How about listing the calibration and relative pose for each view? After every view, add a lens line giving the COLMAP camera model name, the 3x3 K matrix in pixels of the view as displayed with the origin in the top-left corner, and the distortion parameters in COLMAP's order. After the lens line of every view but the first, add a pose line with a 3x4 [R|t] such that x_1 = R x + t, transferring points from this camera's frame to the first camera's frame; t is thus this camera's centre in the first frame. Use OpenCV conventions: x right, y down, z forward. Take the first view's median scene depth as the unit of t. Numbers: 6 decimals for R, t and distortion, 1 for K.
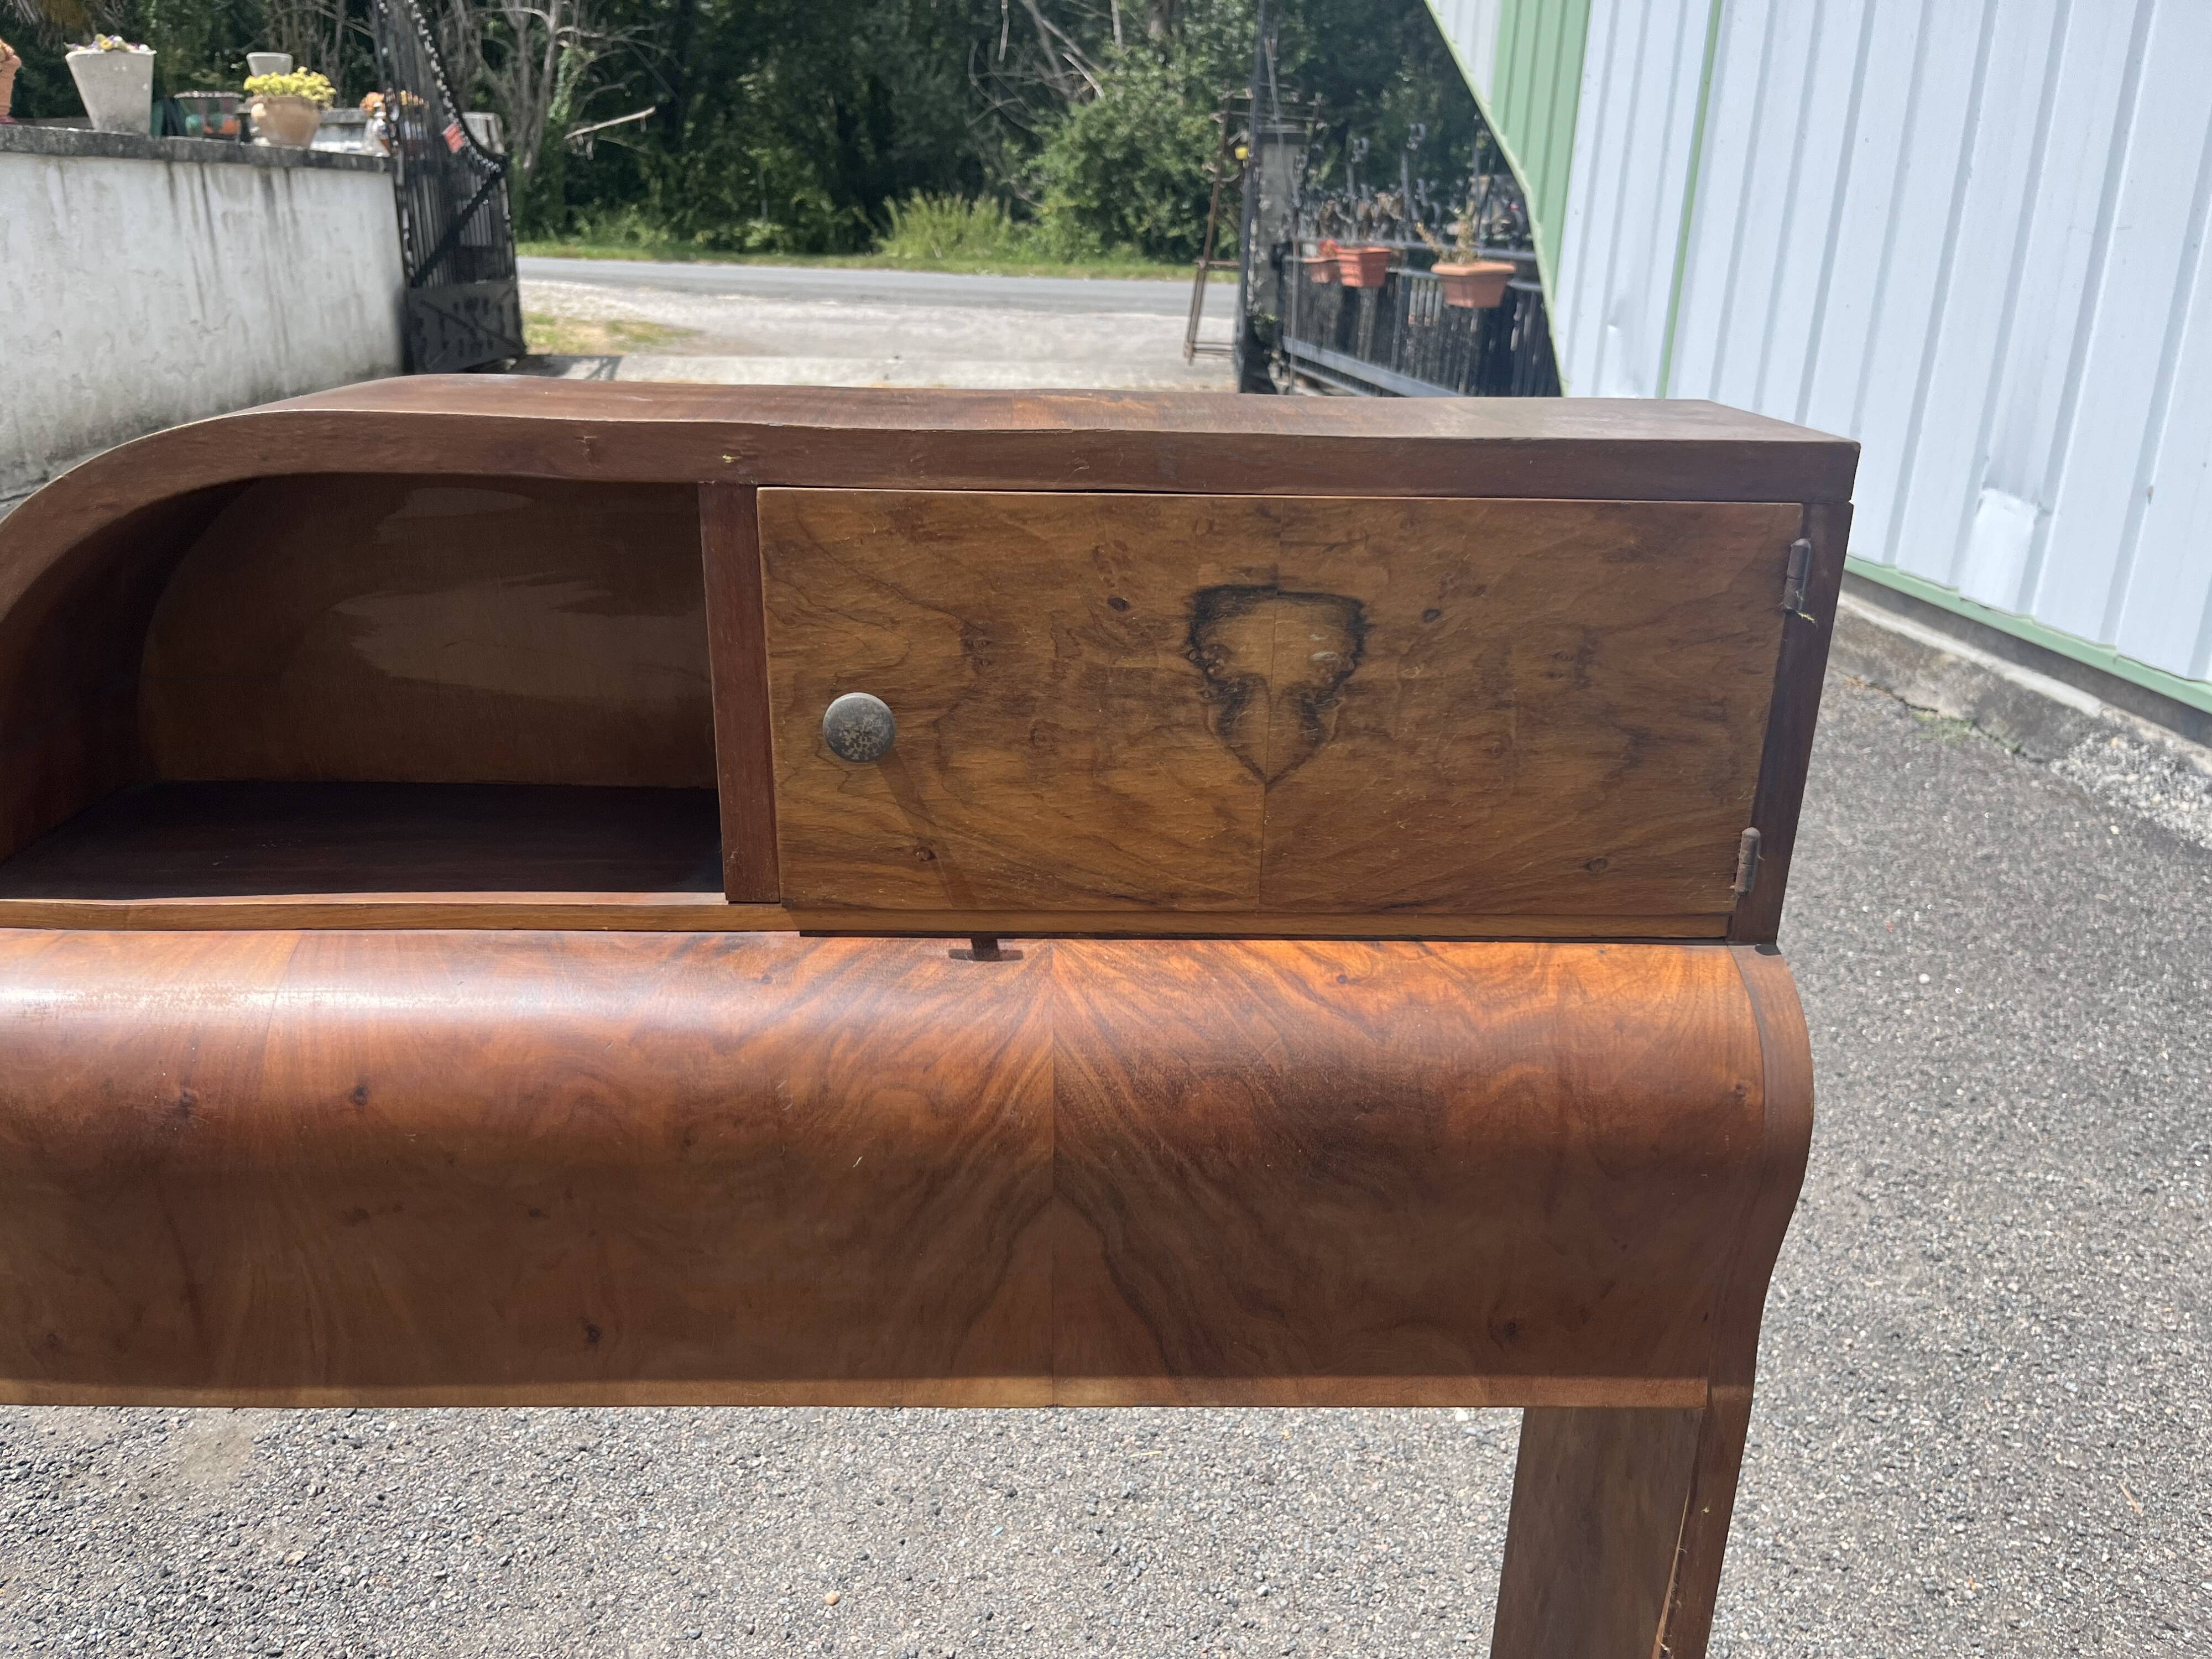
lens RADIAL K [[1691.3, 0, 1096.1], [0, 1691.3, 848.2], [0, 0, 1]] dist [0.051212, -0.083038]
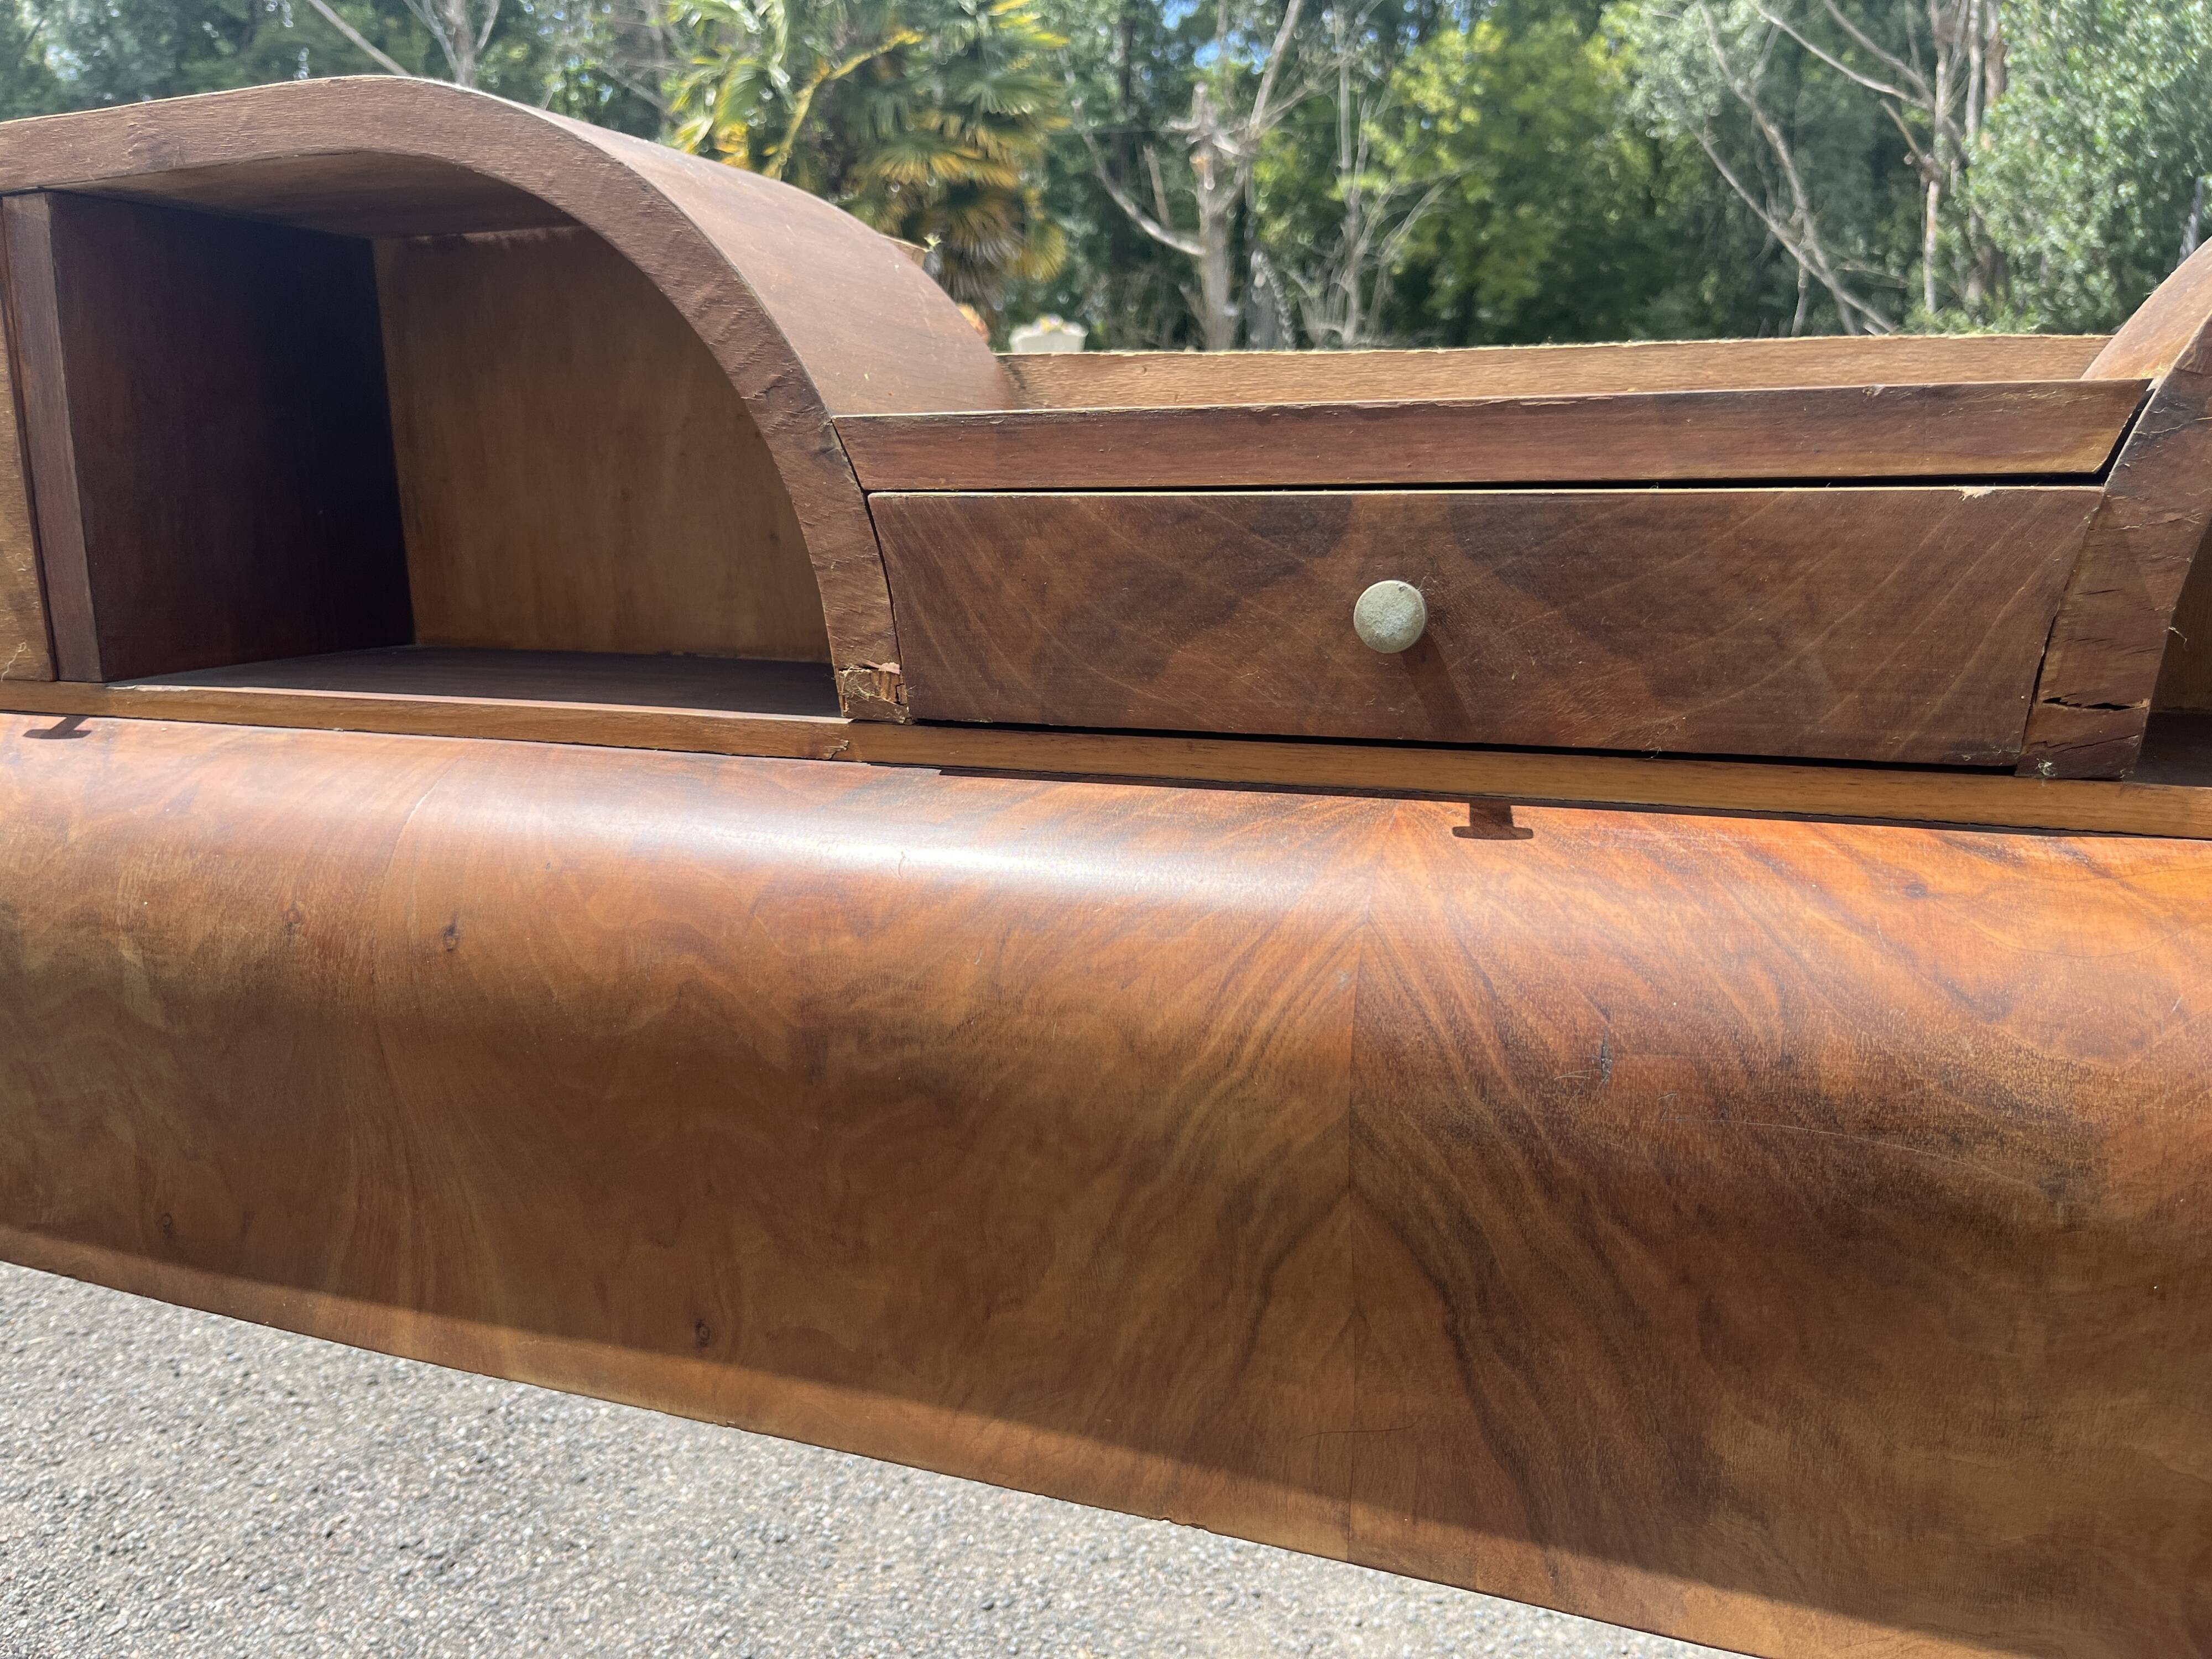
lens RADIAL K [[1691.3, 0, 1094.9], [0, 1691.3, 848.7], [0, 0, 1]] dist [0.051212, -0.083038]
pose [[0.917078, 0.046753, -0.395956, -0.096069], [-0.109789, 0.984320, -0.138059, 0.021253], [0.383293, 0.170082, 0.907832, 0.044321]]
